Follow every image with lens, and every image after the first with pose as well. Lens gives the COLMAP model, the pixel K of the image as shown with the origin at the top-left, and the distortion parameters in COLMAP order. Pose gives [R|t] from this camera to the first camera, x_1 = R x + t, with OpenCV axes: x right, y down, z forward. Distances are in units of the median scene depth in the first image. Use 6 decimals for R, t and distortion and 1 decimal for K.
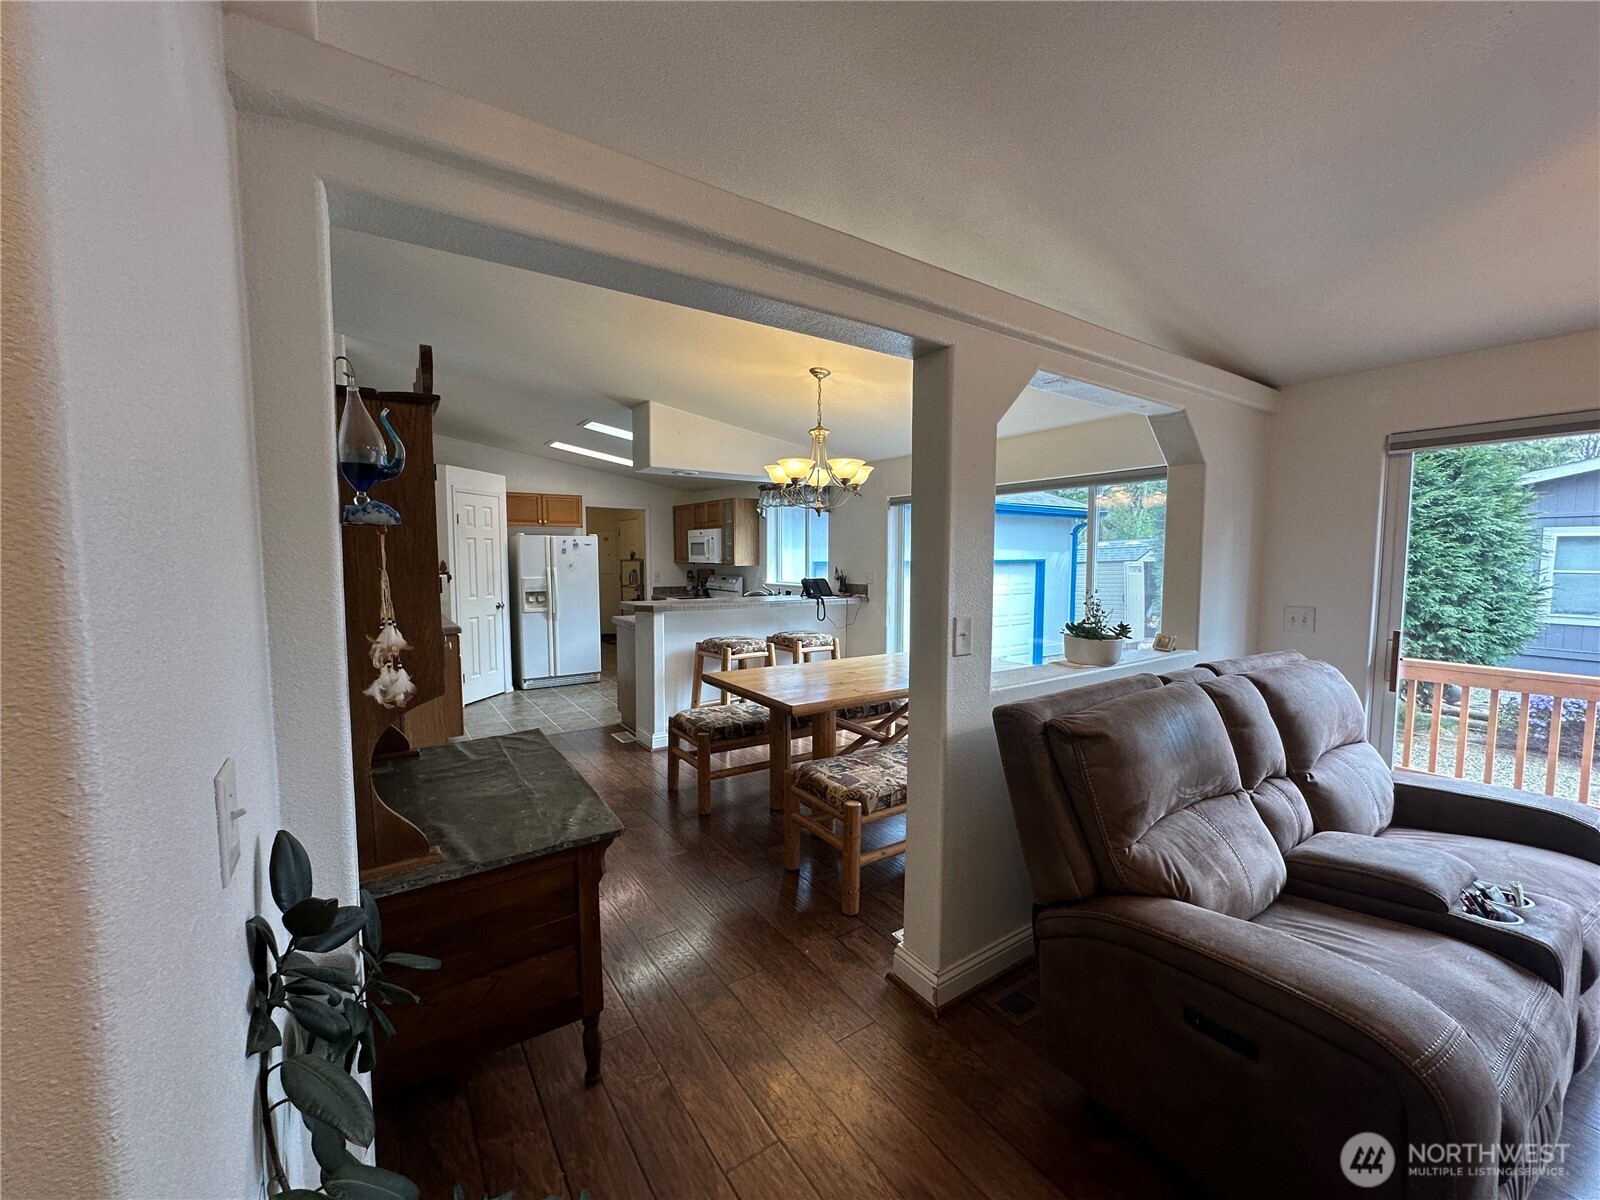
lens RADIAL K [[638.5, 0, 801.8], [0, 638.5, 603.2], [0, 0, 1]] dist [-0.003040, 0.000700]
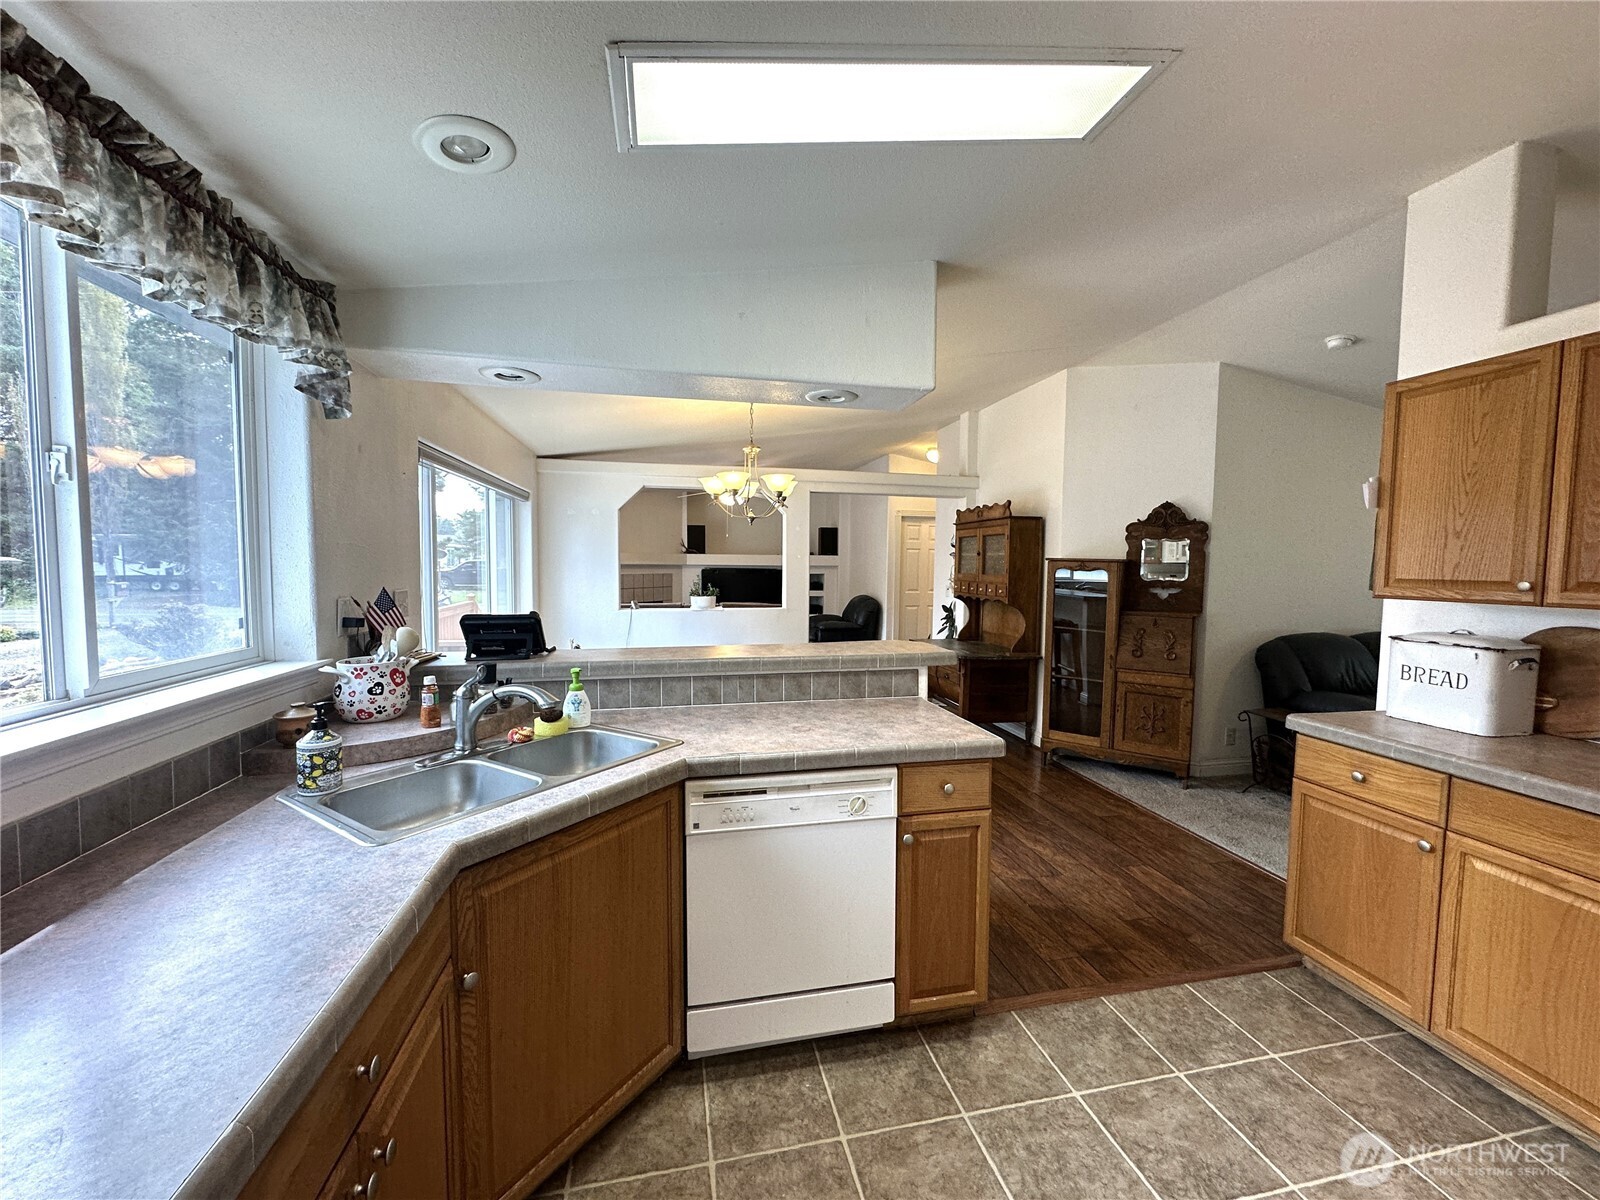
lens RADIAL K [[638.5, 0, 801.1], [0, 638.5, 597.1], [0, 0, 1]] dist [-0.003040, 0.000700]
pose [[-0.923494, -0.032704, 0.382217, -0.308800], [0.016912, 0.991920, 0.125735, -0.095647], [-0.383241, 0.122580, -0.915478, 1.283199]]
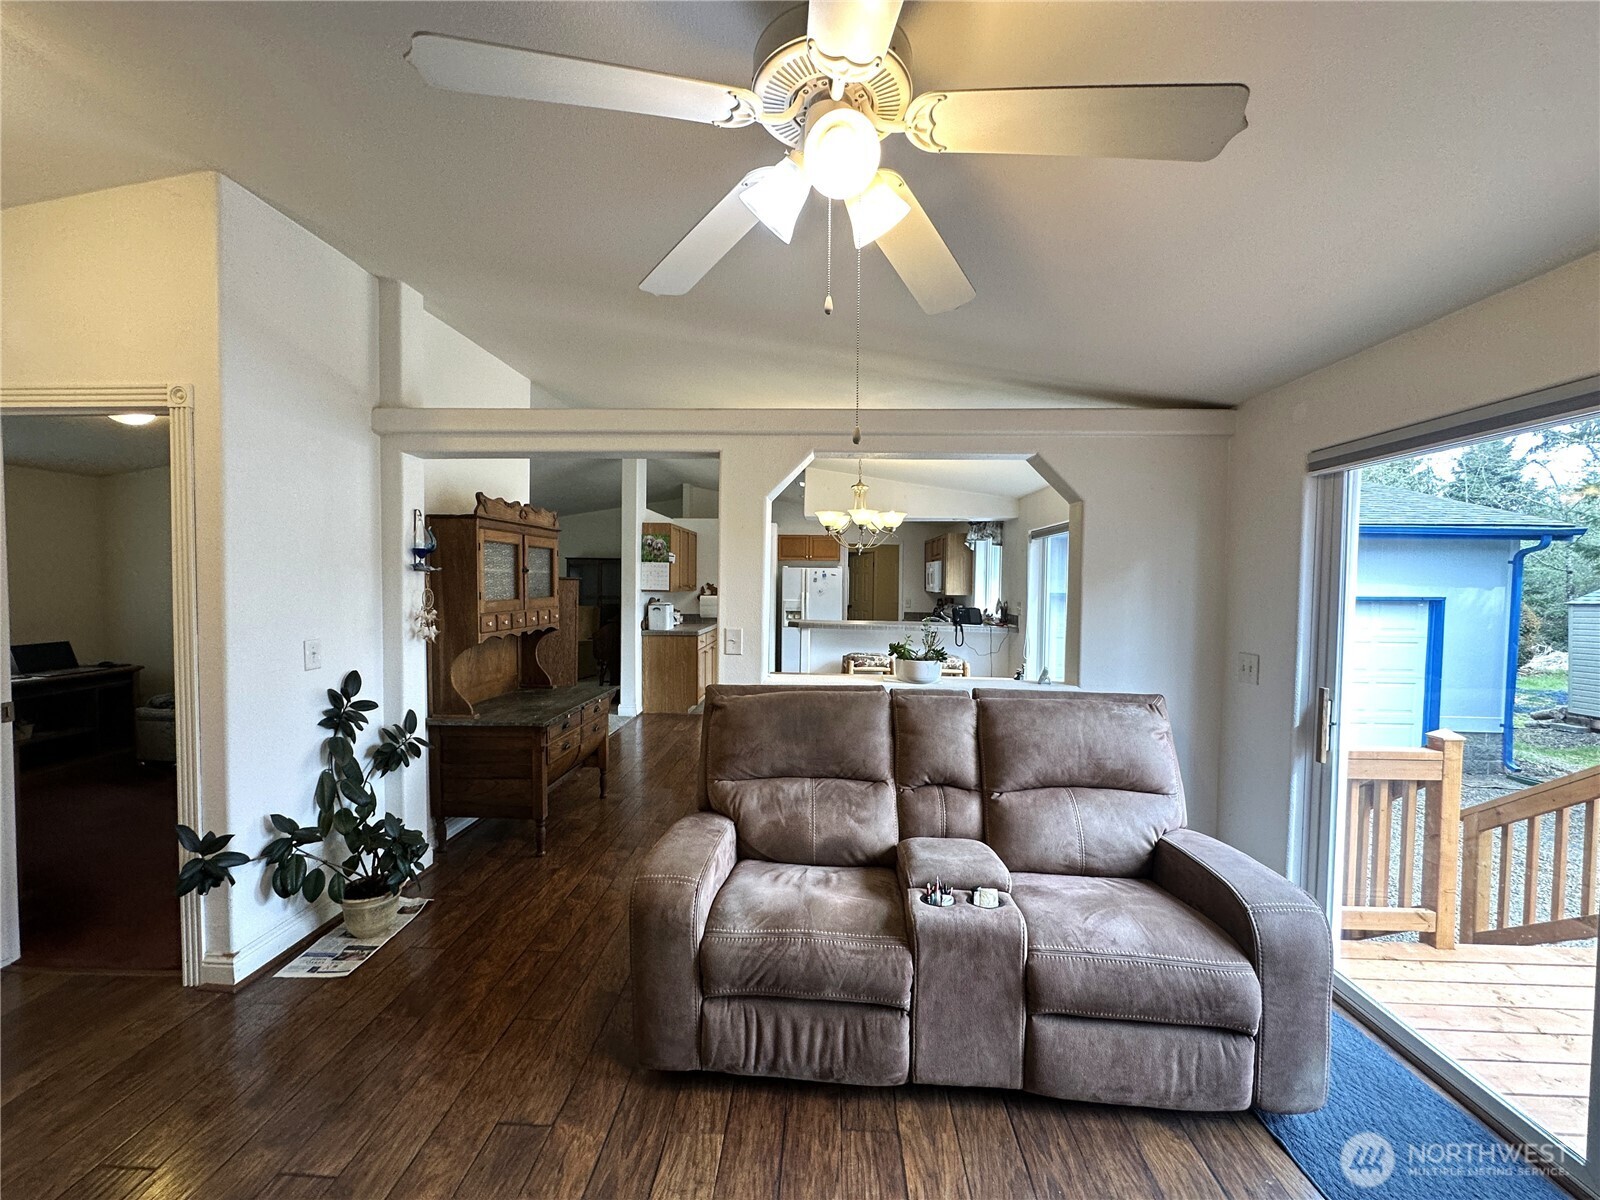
lens RADIAL K [[638.5, 0, 799.1], [0, 638.5, 604.6], [0, 0, 1]] dist [-0.003040, 0.000700]
pose [[0.798465, 0.032975, -0.601137, 0.437448], [-0.058091, 0.998060, -0.022413, -0.003291], [0.599232, 0.052817, 0.798831, -0.033139]]
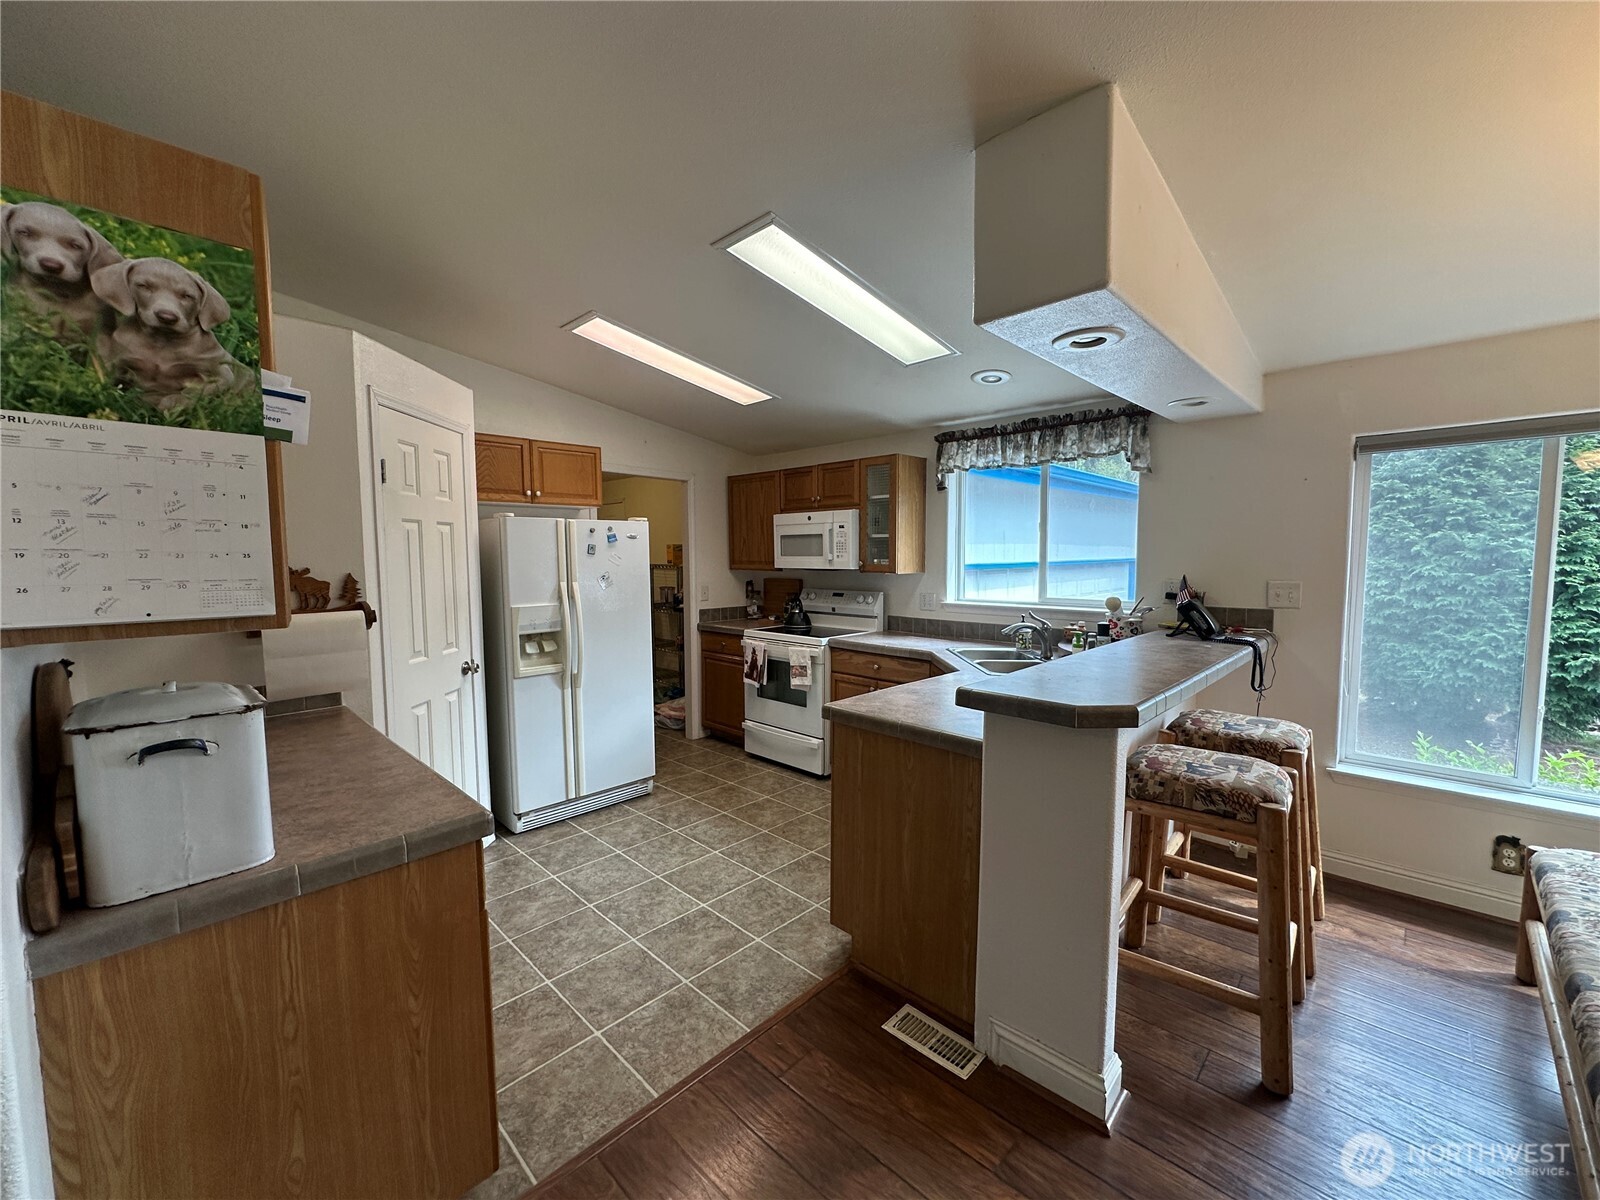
lens RADIAL K [[638.5, 0, 801.3], [0, 638.5, 600.5], [0, 0, 1]] dist [-0.003040, 0.000700]
pose [[0.981108, -0.023022, 0.192086, -0.369082], [0.023939, 0.999710, -0.002458, -0.043544], [-0.191974, 0.007010, 0.981375, 0.566820]]
